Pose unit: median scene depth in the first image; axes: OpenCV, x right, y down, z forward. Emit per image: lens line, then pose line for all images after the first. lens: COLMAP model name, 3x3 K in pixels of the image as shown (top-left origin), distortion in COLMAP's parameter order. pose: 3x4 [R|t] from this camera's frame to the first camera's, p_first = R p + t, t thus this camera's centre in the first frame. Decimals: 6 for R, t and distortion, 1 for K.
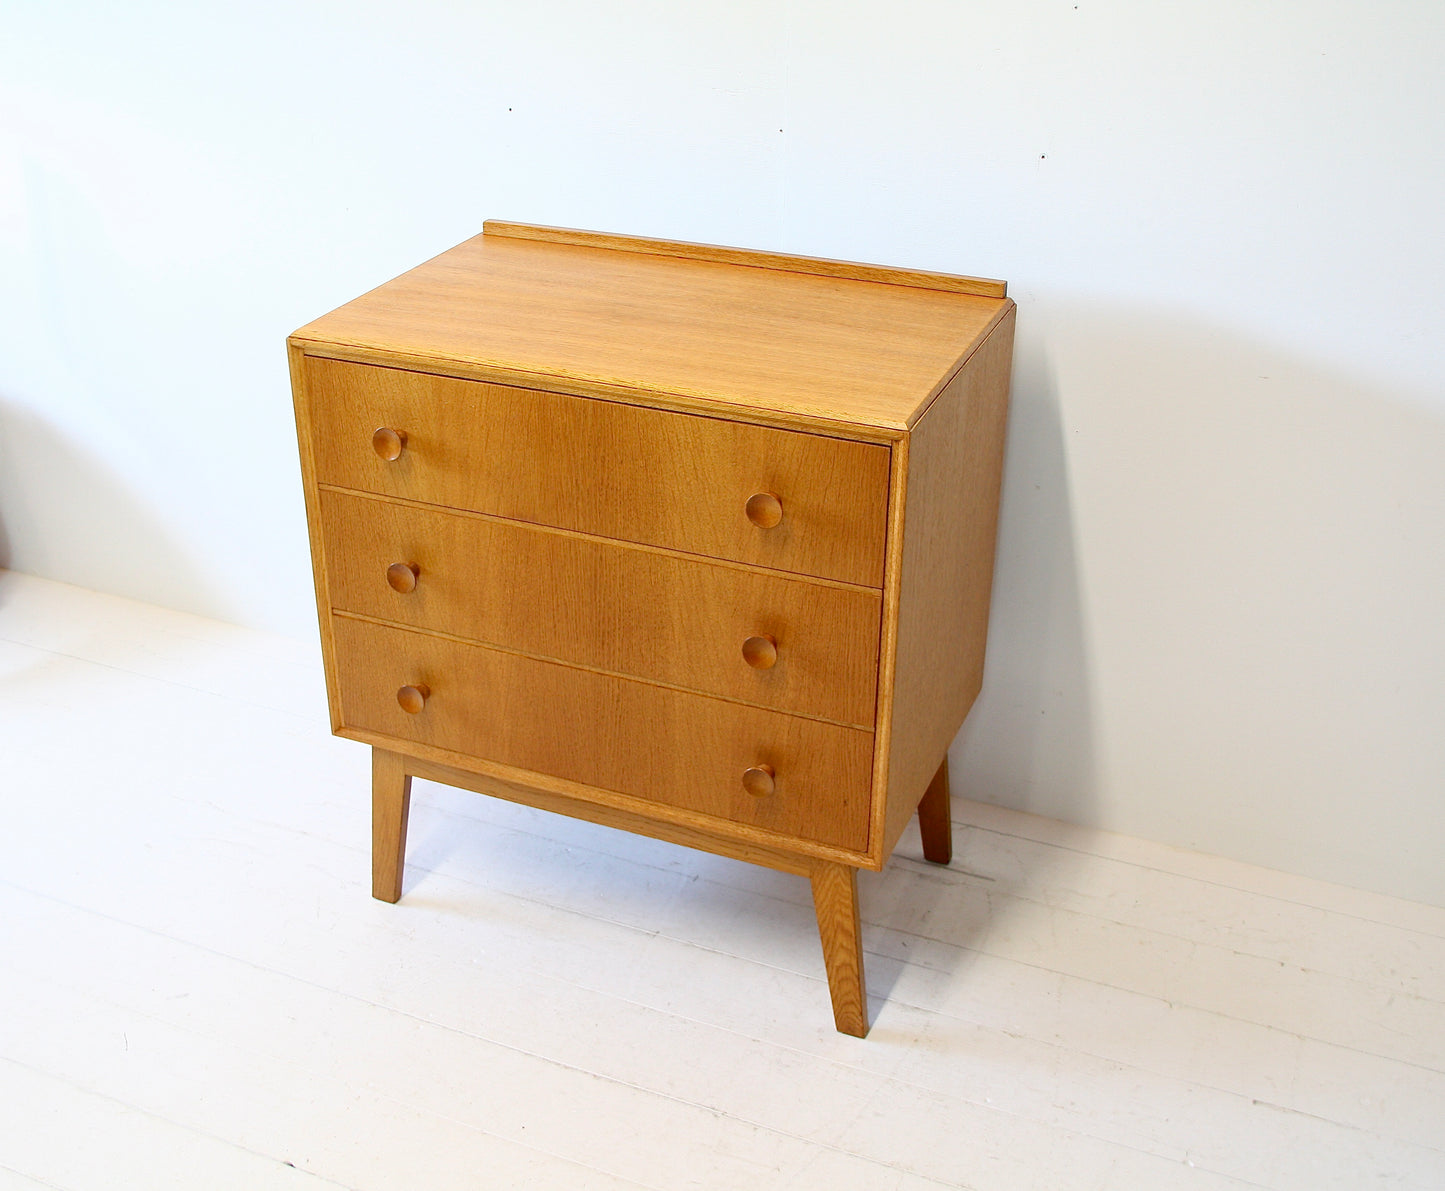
lens RADIAL K [[1685.3, 0, 708.1], [0, 1685.3, 596.4], [0, 0, 1]] dist [-0.112105, 0.000000]
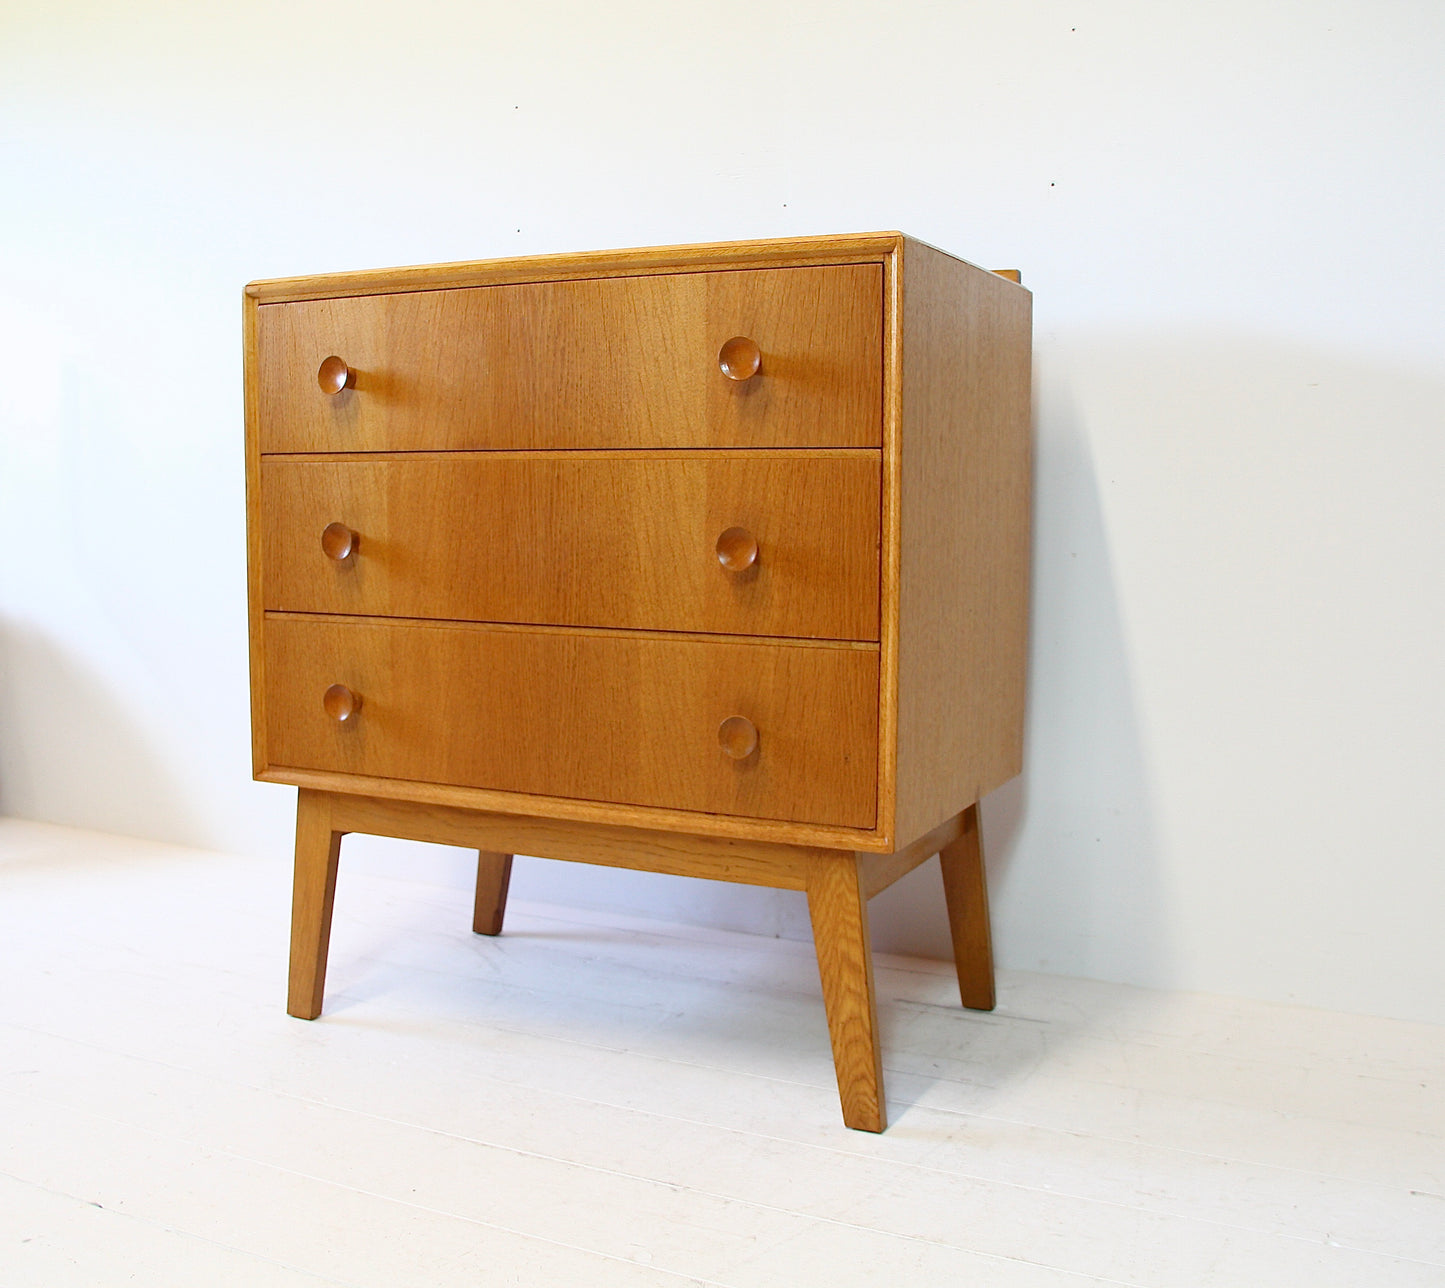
lens RADIAL K [[1569.0, 0, 687.5], [0, 1569.0, 655.5], [0, 0, 1]] dist [-0.154111, 0.000000]
pose [[0.997993, 0.006258, -0.063016, 0.051102], [-0.028922, 0.930300, -0.365658, 0.336660], [0.056336, 0.366746, 0.928614, 0.280422]]
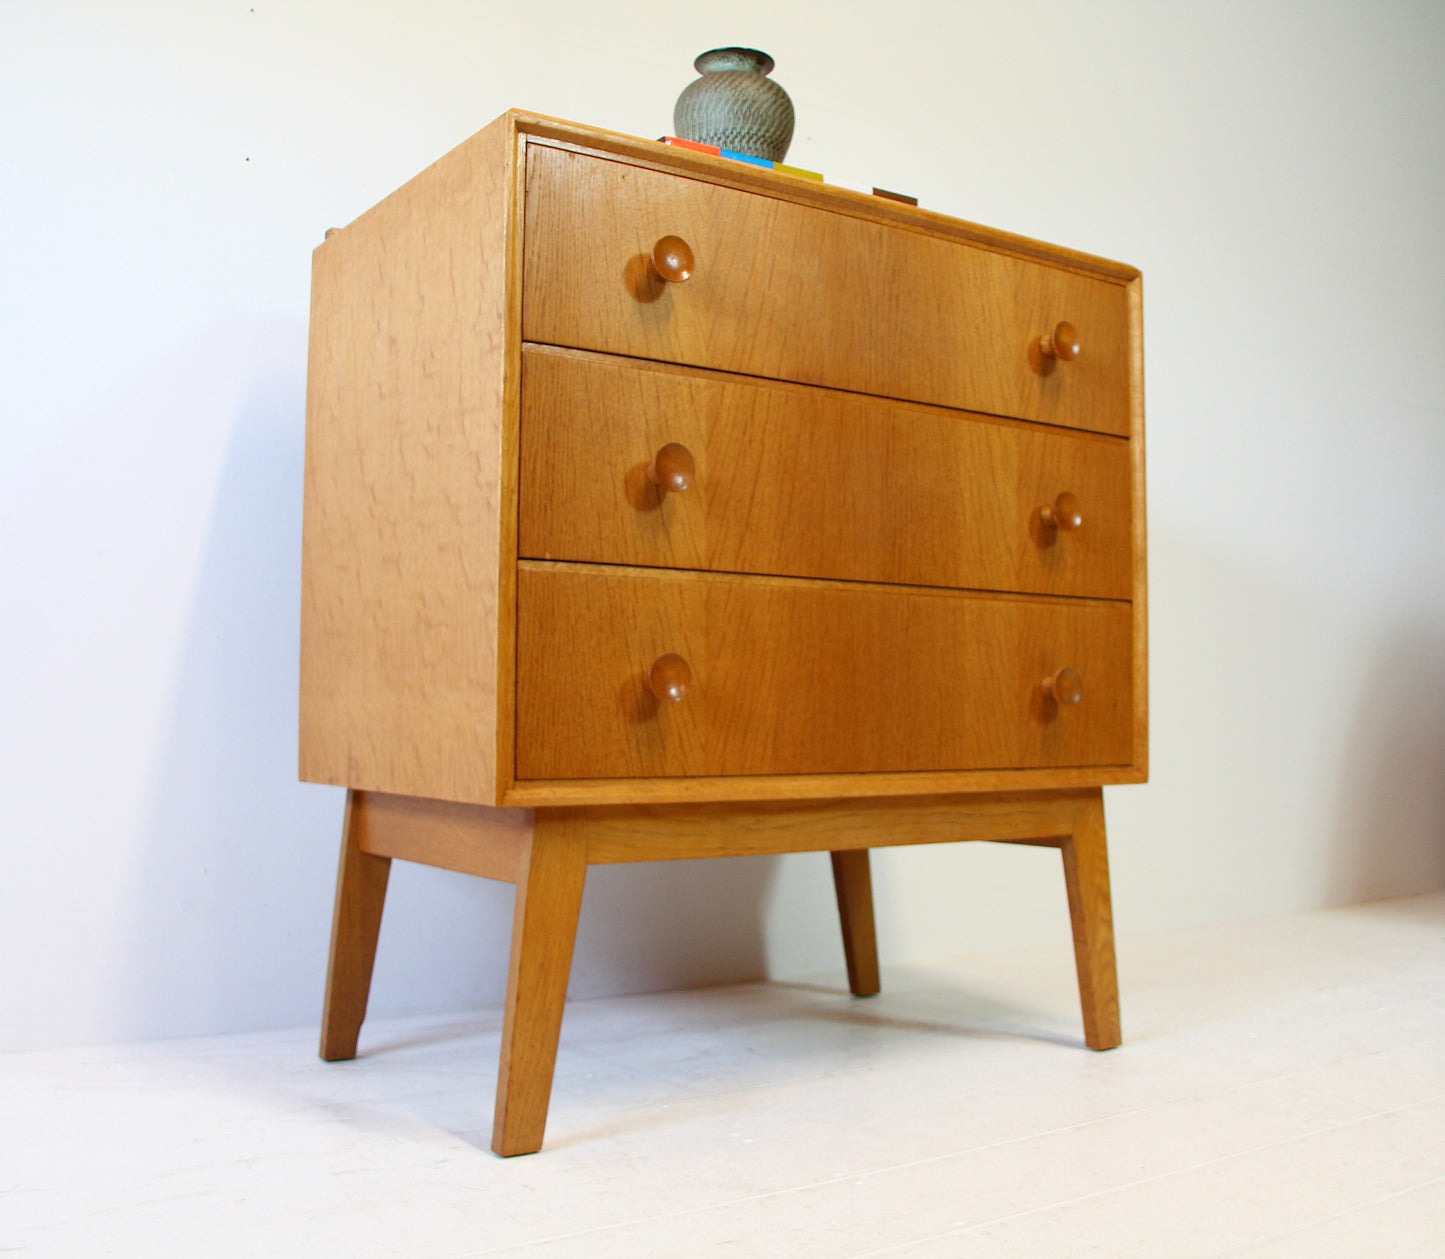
lens RADIAL K [[1541.1, 0, 727.6], [0, 1541.1, 633.5], [0, 0, 1]] dist [-0.156601, 0.000000]
pose [[0.539006, 0.041884, 0.841260, -0.692967], [0.388884, 0.873568, -0.292656, 0.238757], [-0.747156, 0.484896, 0.454571, 0.736470]]
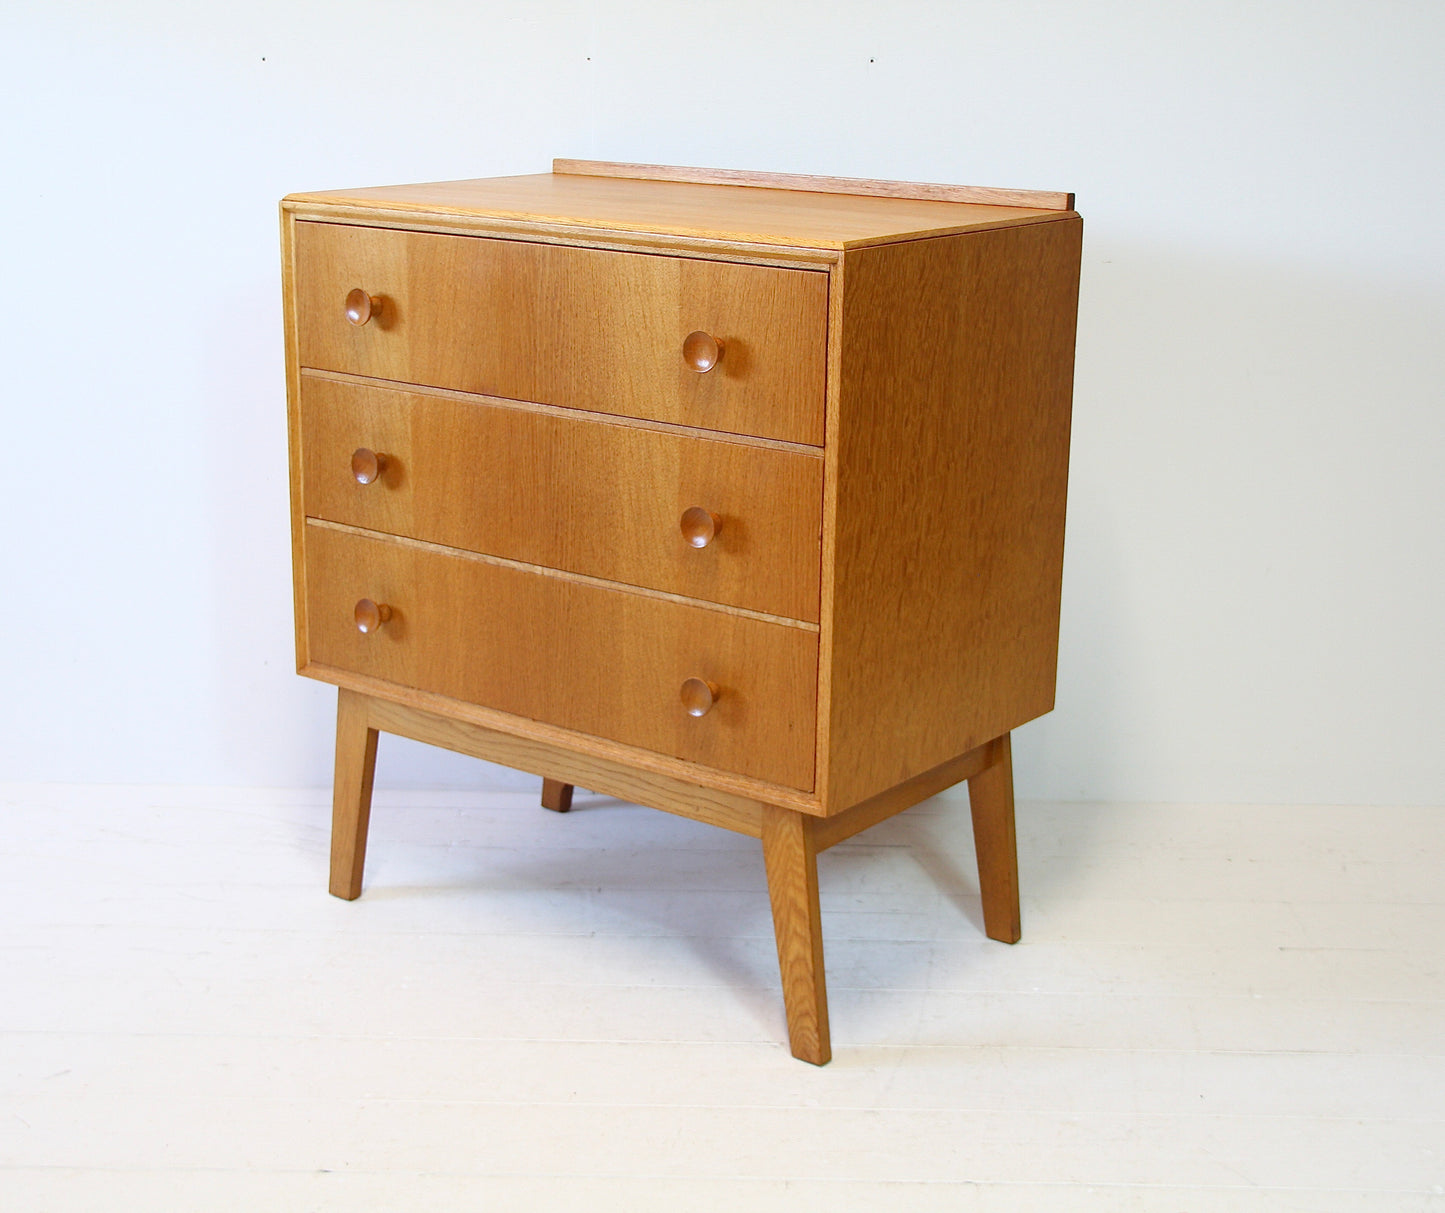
lens RADIAL K [[2212.0, 0, 721.8], [0, 2212.0, 620.6], [0, 0, 1]] dist [-0.007239, 0.000000]
pose [[0.968697, 0.076902, -0.236036, 0.297218], [-0.126262, 0.971267, -0.201736, 0.290195], [0.213740, 0.225224, 0.950573, -0.084053]]
